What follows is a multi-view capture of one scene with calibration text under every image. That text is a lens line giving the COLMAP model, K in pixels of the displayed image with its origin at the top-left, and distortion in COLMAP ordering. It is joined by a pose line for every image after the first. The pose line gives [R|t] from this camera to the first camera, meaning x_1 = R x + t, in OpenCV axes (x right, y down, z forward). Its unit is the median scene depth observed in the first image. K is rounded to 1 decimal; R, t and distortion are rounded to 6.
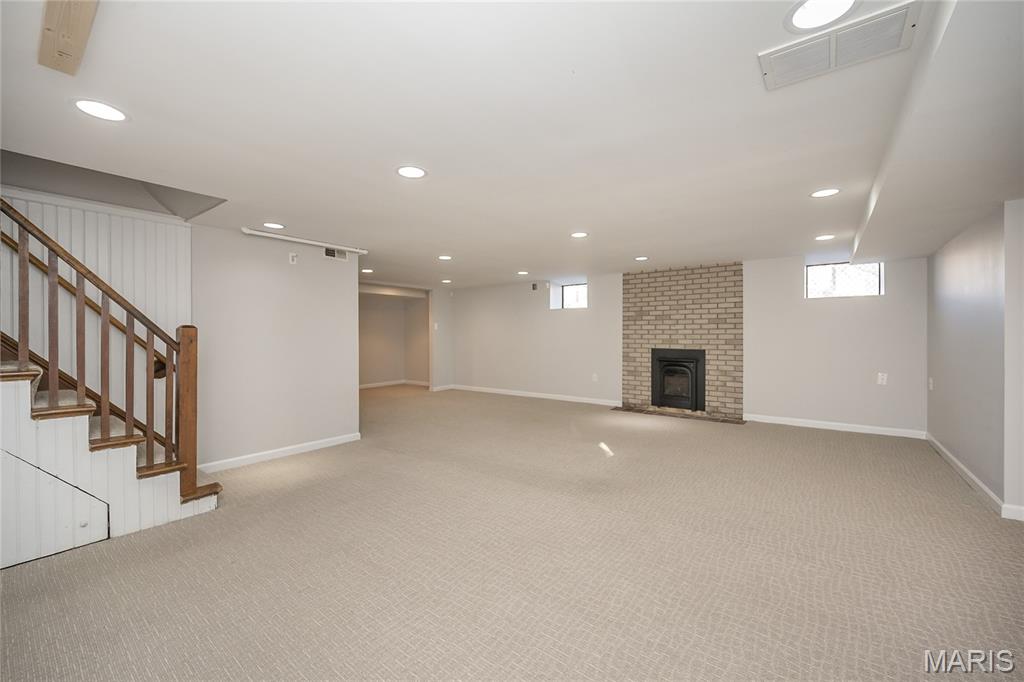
lens RADIAL K [[406.7, 0, 516.9], [0, 406.7, 335.4], [0, 0, 1]] dist [-0.010530, 0.000121]
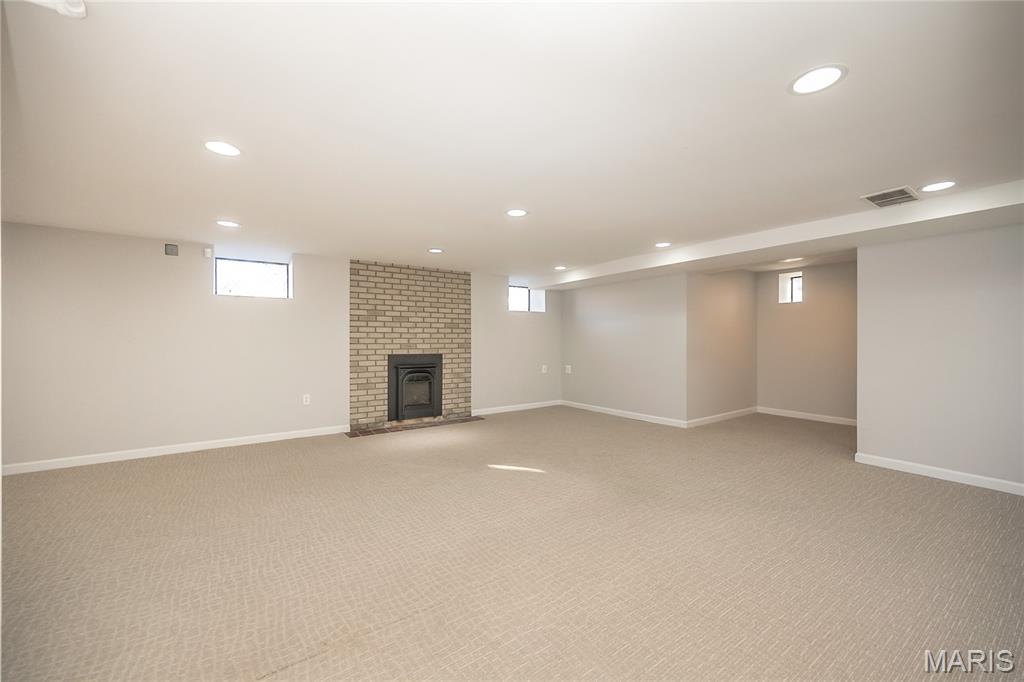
lens RADIAL K [[406.7, 0, 516.9], [0, 406.7, 335.4], [0, 0, 1]] dist [-0.010530, 0.000121]
pose [[0.295084, 0.001061, 0.955471, -0.418313], [-0.009445, 0.999954, 0.001806, -0.013251], [-0.955425, -0.009558, 0.295080, 0.501795]]
